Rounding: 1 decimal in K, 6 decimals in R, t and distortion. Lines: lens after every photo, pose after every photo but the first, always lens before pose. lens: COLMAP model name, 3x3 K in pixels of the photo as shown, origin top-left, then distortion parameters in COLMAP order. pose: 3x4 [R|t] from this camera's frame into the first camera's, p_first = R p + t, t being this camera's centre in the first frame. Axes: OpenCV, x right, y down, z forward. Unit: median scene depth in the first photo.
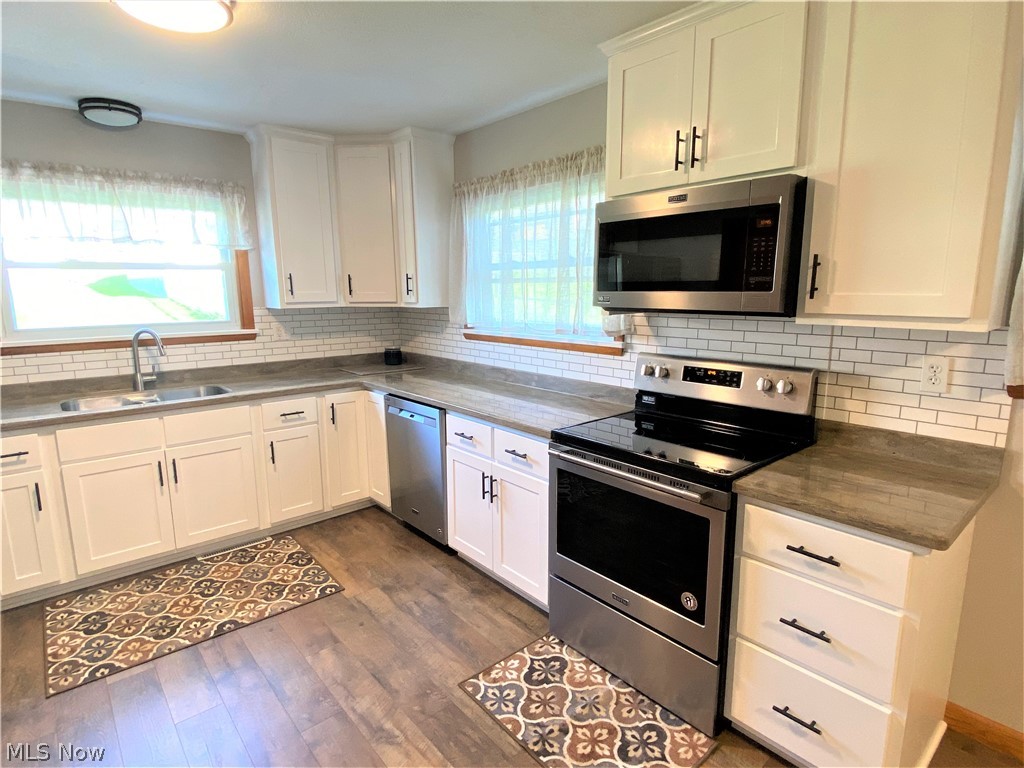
lens RADIAL K [[547.7, 0, 508.6], [0, 547.7, 383.5], [0, 0, 1]] dist [0.086910, -0.097166]
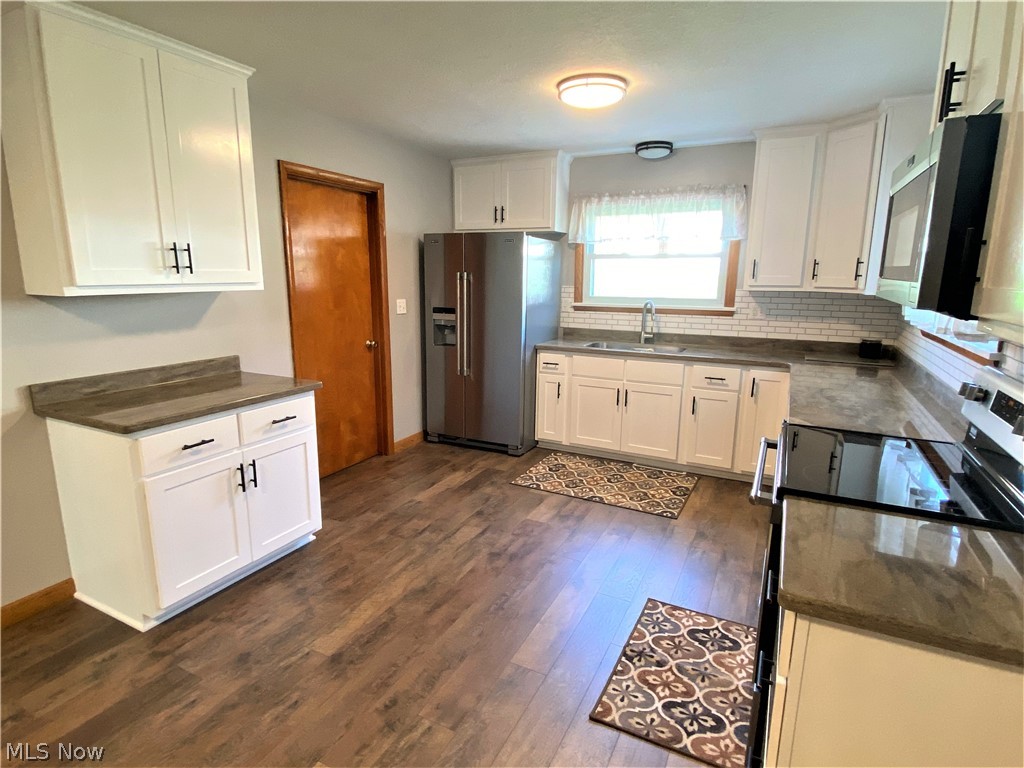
lens RADIAL K [[547.7, 0, 508.6], [0, 547.7, 383.5], [0, 0, 1]] dist [0.086910, -0.097166]
pose [[0.381577, 0.193776, -0.903797, 0.631992], [-0.171473, 0.975647, 0.136786, -0.026582], [0.908293, 0.102782, 0.405512, 0.141820]]
